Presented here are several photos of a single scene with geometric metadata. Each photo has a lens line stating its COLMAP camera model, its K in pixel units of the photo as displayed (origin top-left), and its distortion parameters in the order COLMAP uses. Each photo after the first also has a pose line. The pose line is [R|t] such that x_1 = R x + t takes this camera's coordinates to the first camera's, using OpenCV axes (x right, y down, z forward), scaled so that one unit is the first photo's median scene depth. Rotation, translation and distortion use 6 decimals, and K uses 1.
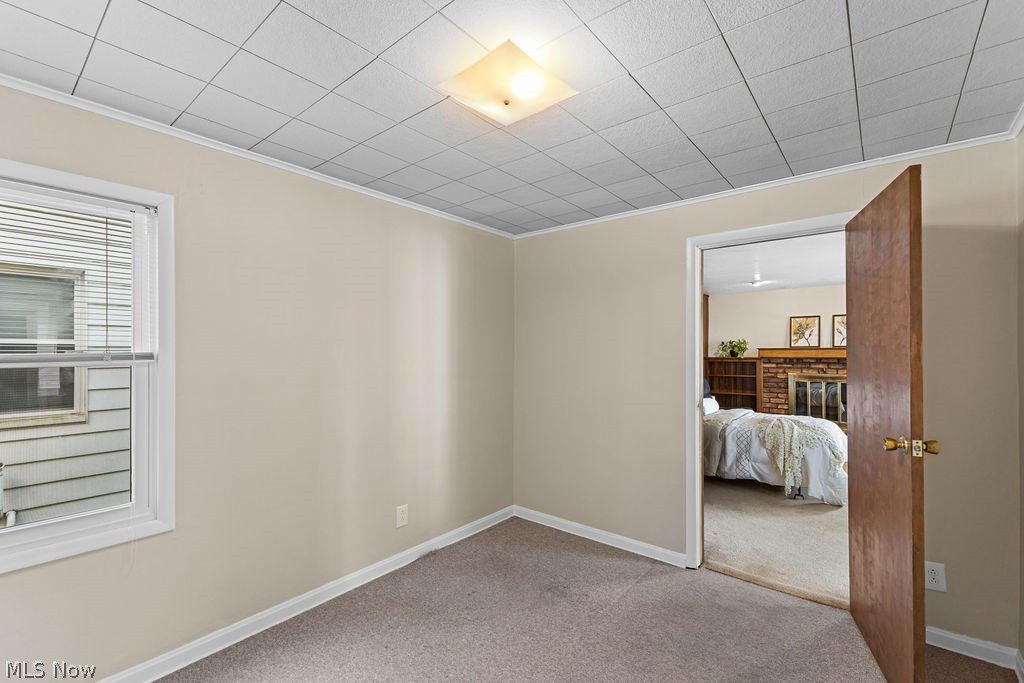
lens RADIAL K [[445.1, 0, 517.0], [0, 445.1, 347.4], [0, 0, 1]] dist [0.003195, 0.000187]
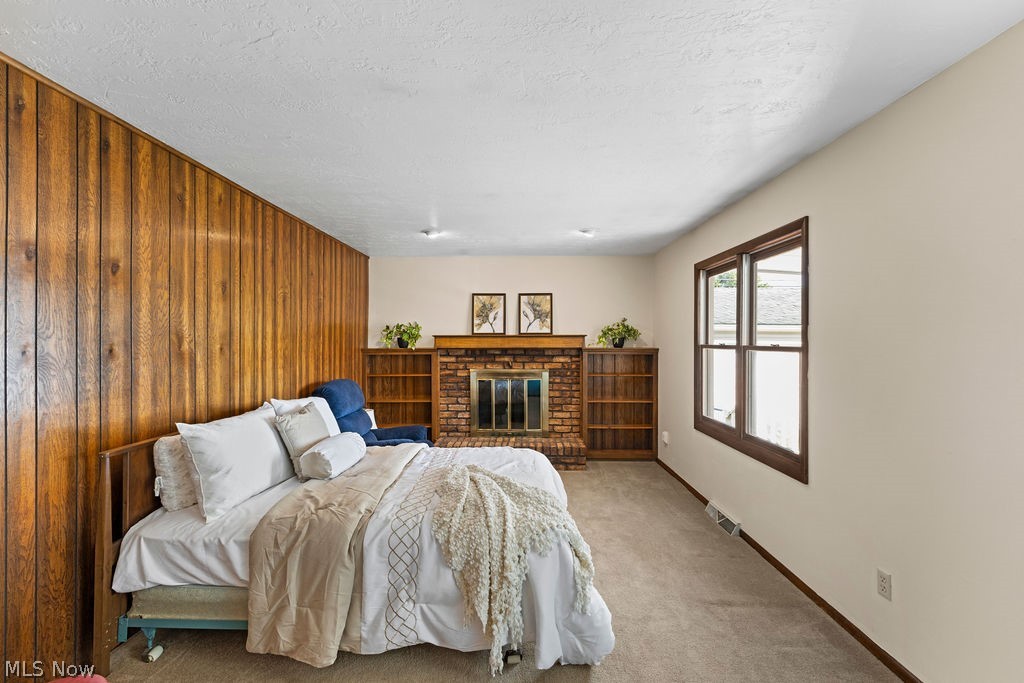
lens RADIAL K [[435.9, 0, 504.5], [0, 435.9, 339.1], [0, 0, 1]] dist [0.003252, -0.000113]
pose [[0.790068, 0.003069, 0.613011, 0.220968], [-0.006577, 0.999972, 0.003470, 0.005102], [-0.612984, -0.006773, 0.790067, 0.413494]]
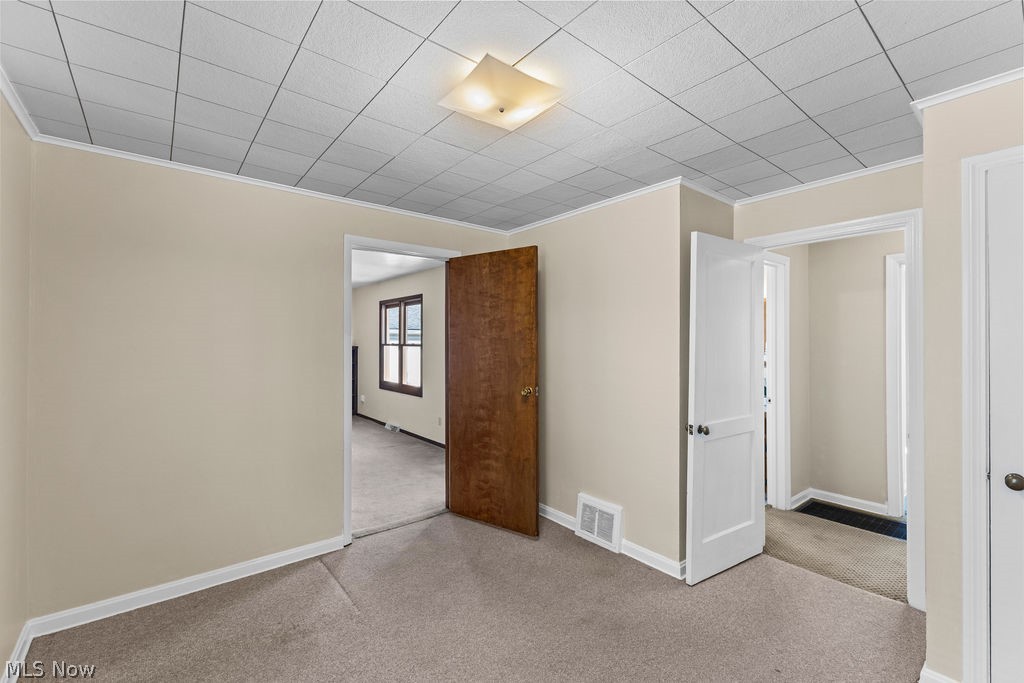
lens RADIAL K [[435.9, 0, 504.5], [0, 435.9, 339.1], [0, 0, 1]] dist [0.003252, -0.000113]
pose [[0.208339, 0.002685, 0.978053, -0.237350], [-0.006268, 0.999979, -0.001411, 0.000440], [-0.978037, -0.005836, 0.208351, 0.177421]]
